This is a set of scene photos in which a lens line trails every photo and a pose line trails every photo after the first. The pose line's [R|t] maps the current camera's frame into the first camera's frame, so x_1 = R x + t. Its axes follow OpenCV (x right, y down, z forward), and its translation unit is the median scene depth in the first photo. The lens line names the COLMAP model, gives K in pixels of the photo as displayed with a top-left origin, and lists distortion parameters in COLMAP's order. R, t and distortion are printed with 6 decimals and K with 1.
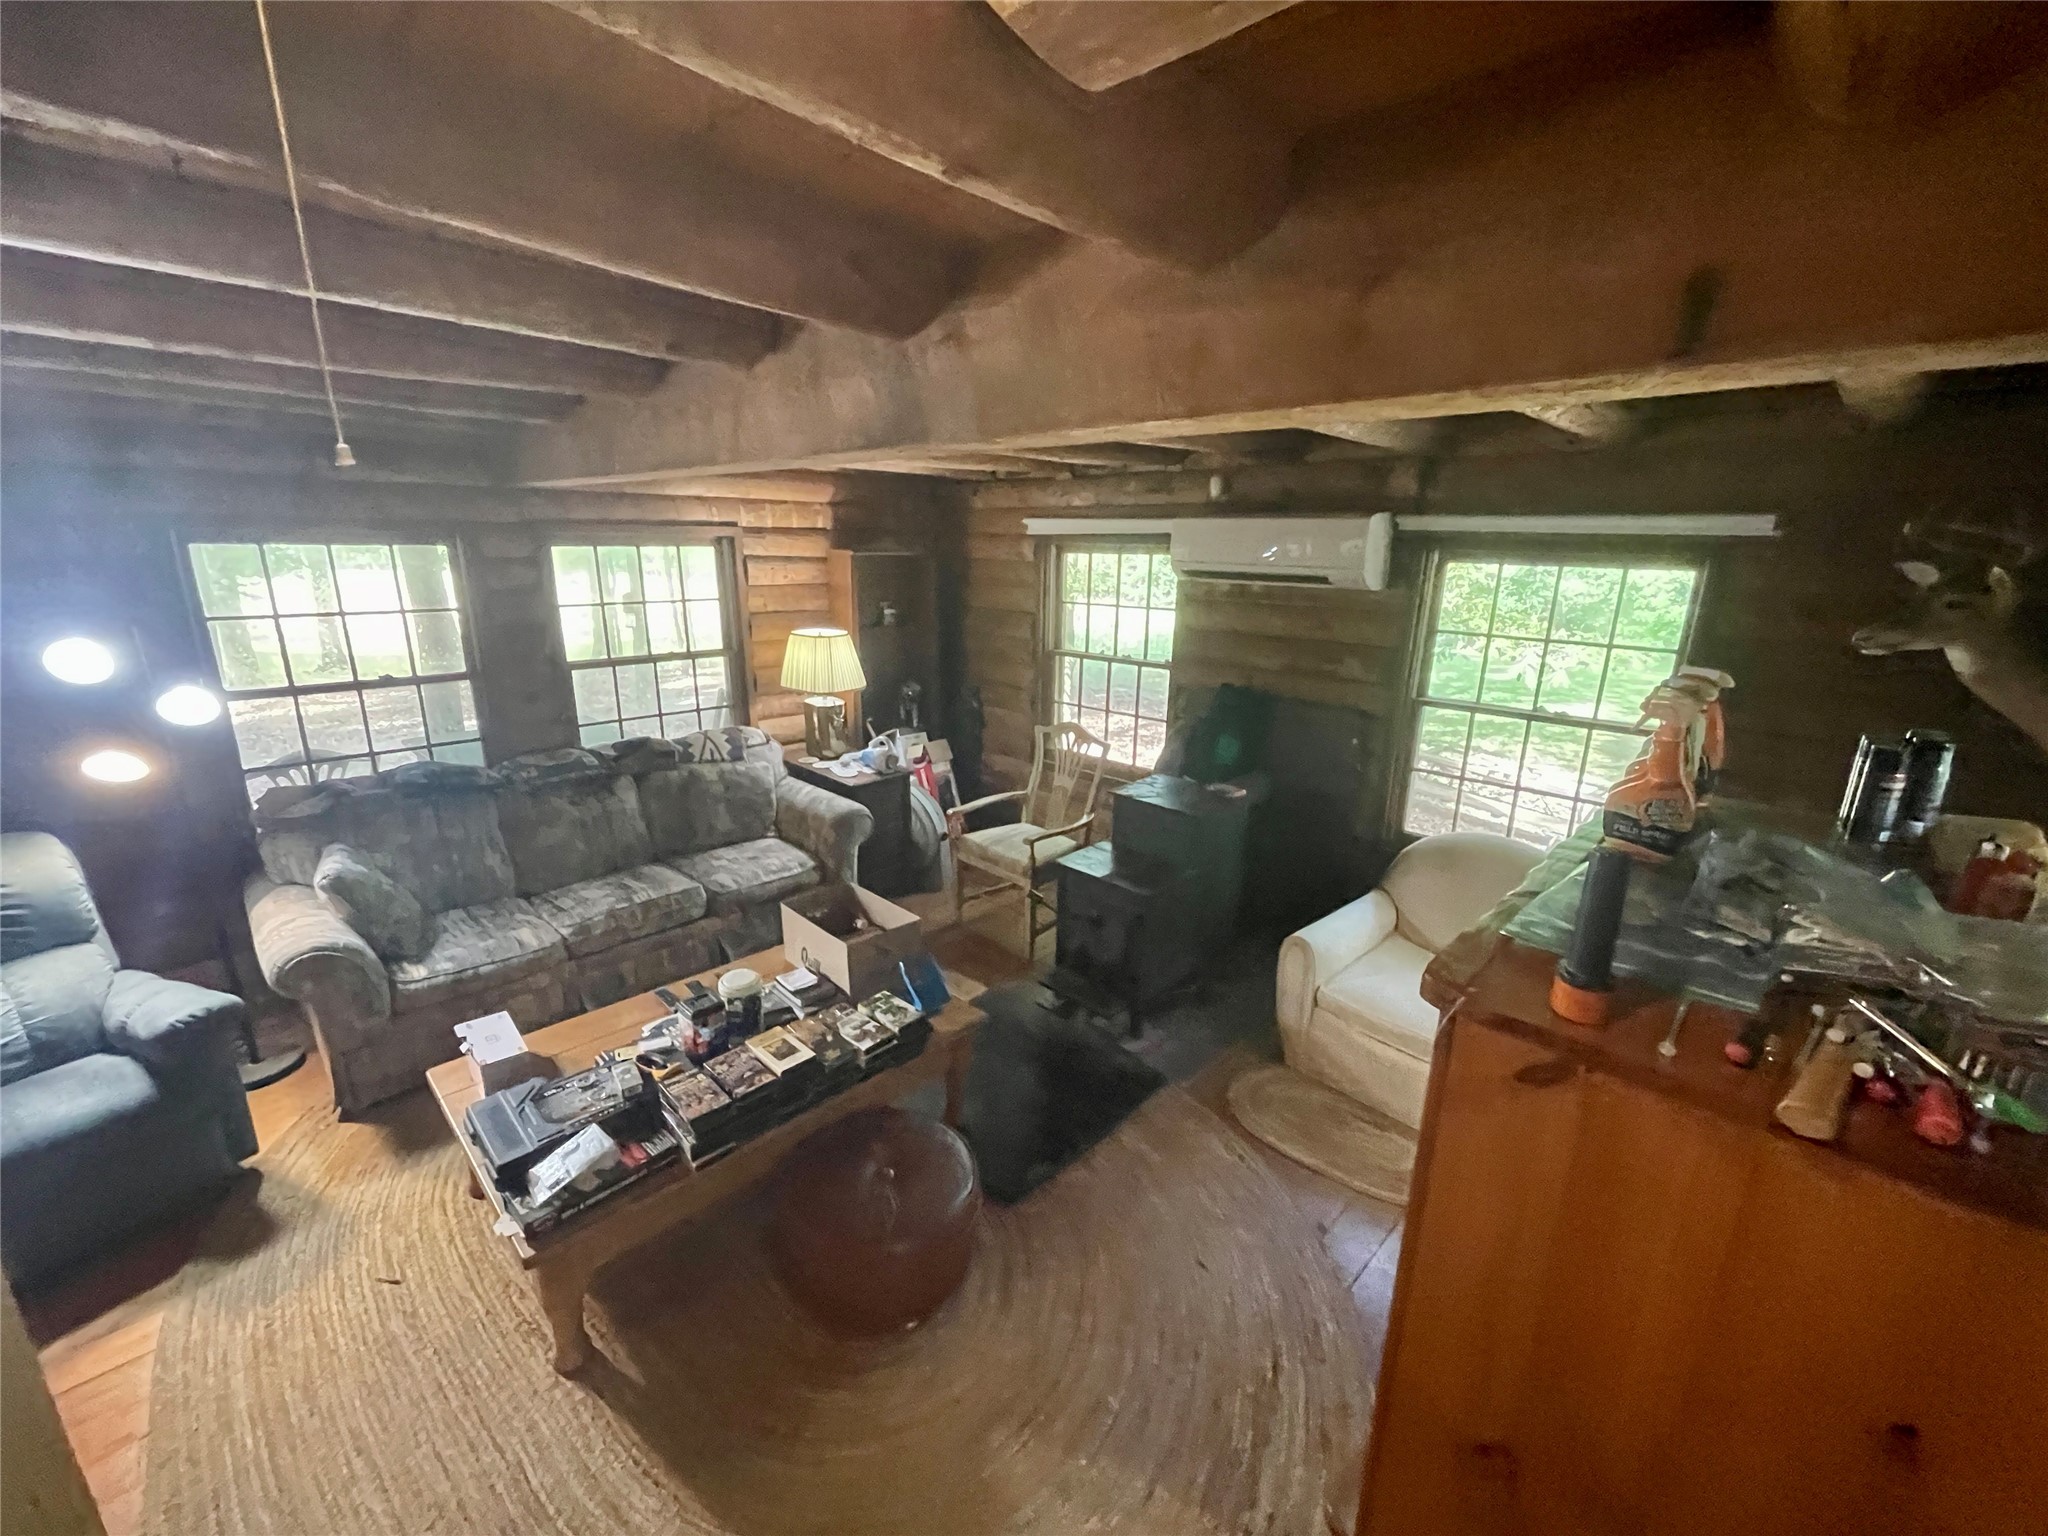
lens RADIAL K [[825.9, 0, 1021.6], [0, 825.9, 776.1], [0, 0, 1]] dist [-0.007842, 0.000457]
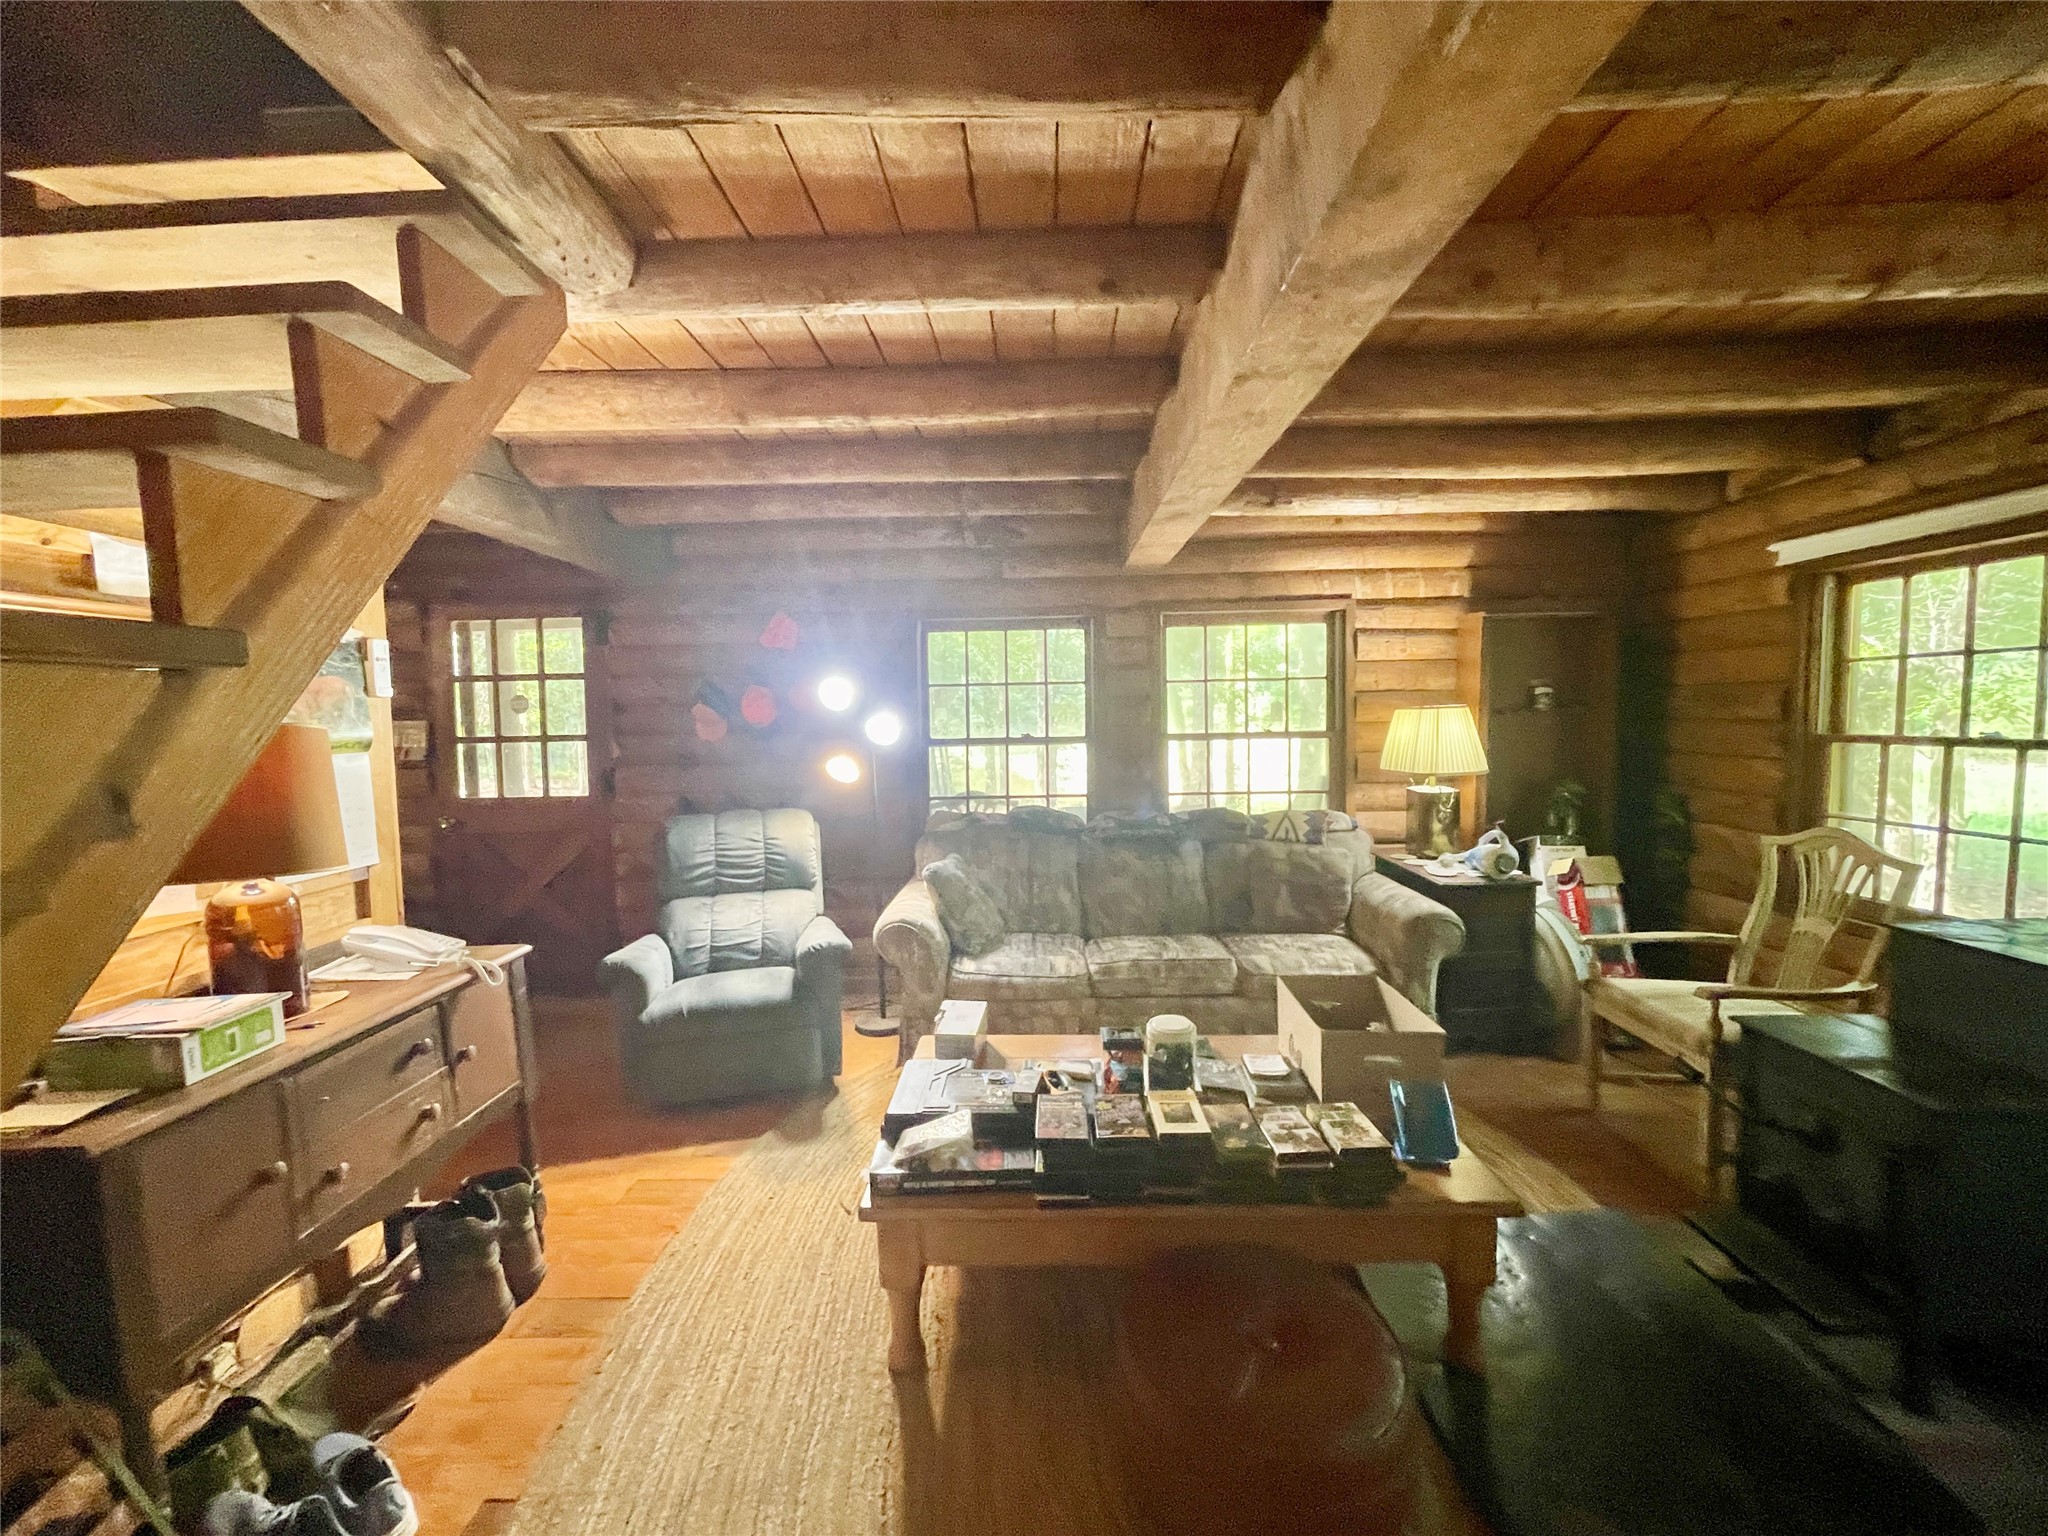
lens RADIAL K [[825.9, 0, 1021.6], [0, 825.9, 776.1], [0, 0, 1]] dist [-0.007842, 0.000457]
pose [[0.679792, 0.027967, -0.732871, 0.114150], [-0.173311, 0.977097, -0.123472, 0.090978], [0.712633, 0.210950, 0.669070, 0.193428]]
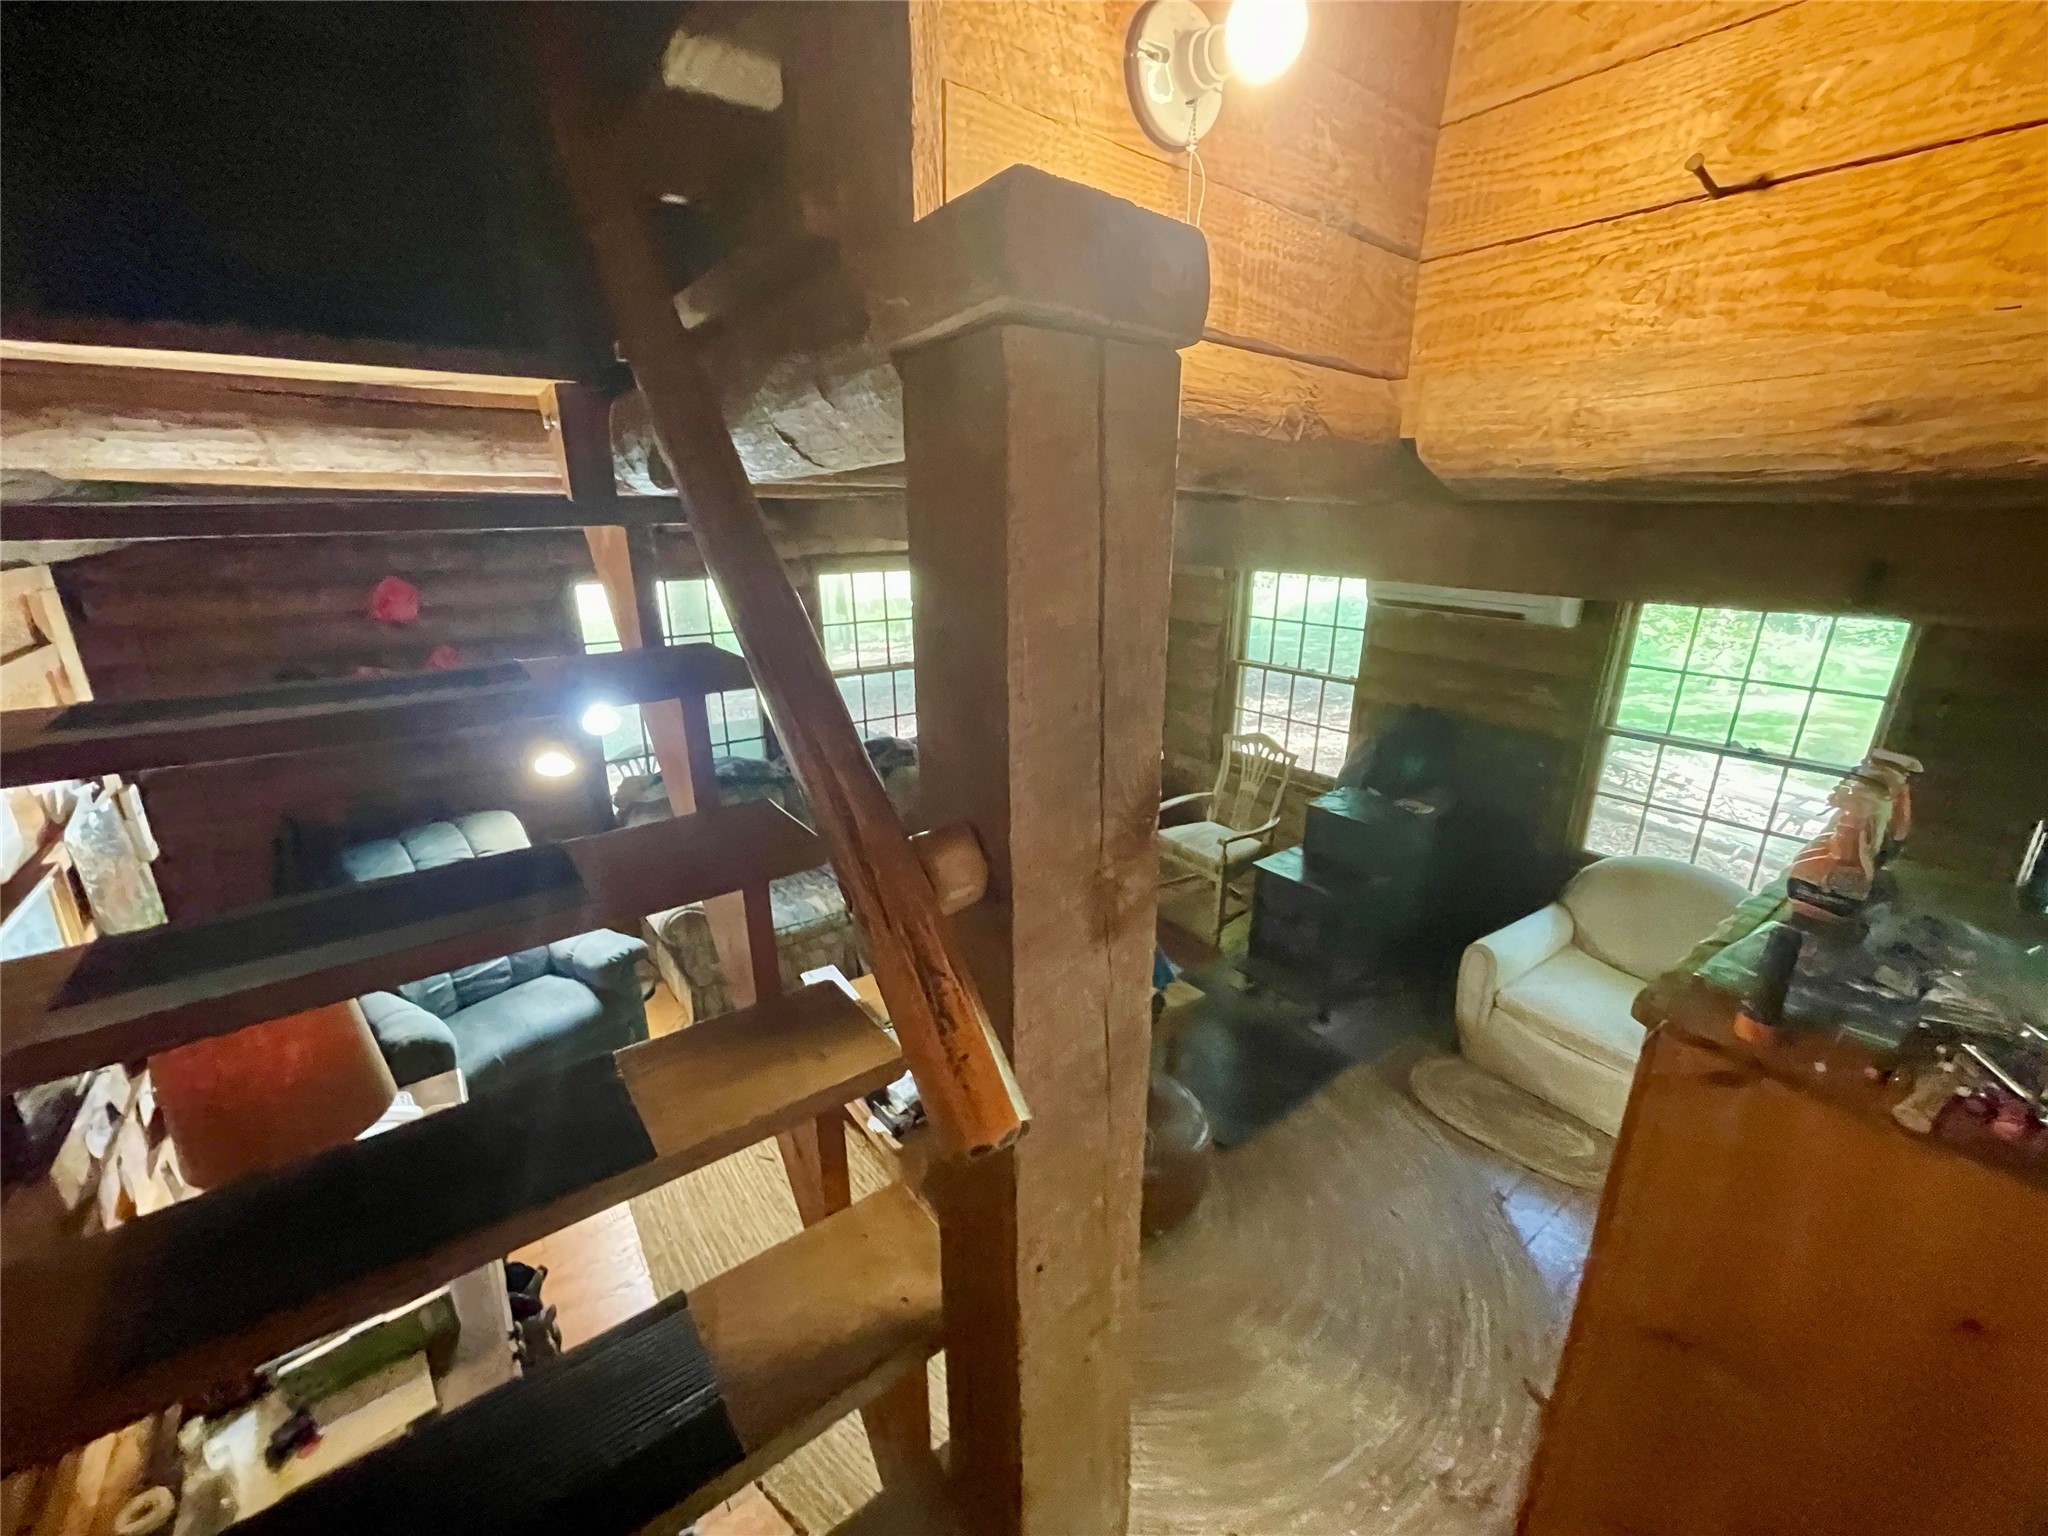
lens RADIAL K [[825.9, 0, 1021.6], [0, 825.9, 776.1], [0, 0, 1]] dist [-0.007842, 0.000457]
pose [[0.988601, 0.035494, -0.146313, -0.109709], [-0.029884, 0.998738, 0.040367, -0.052148], [0.147561, -0.035534, 0.988414, -0.163272]]
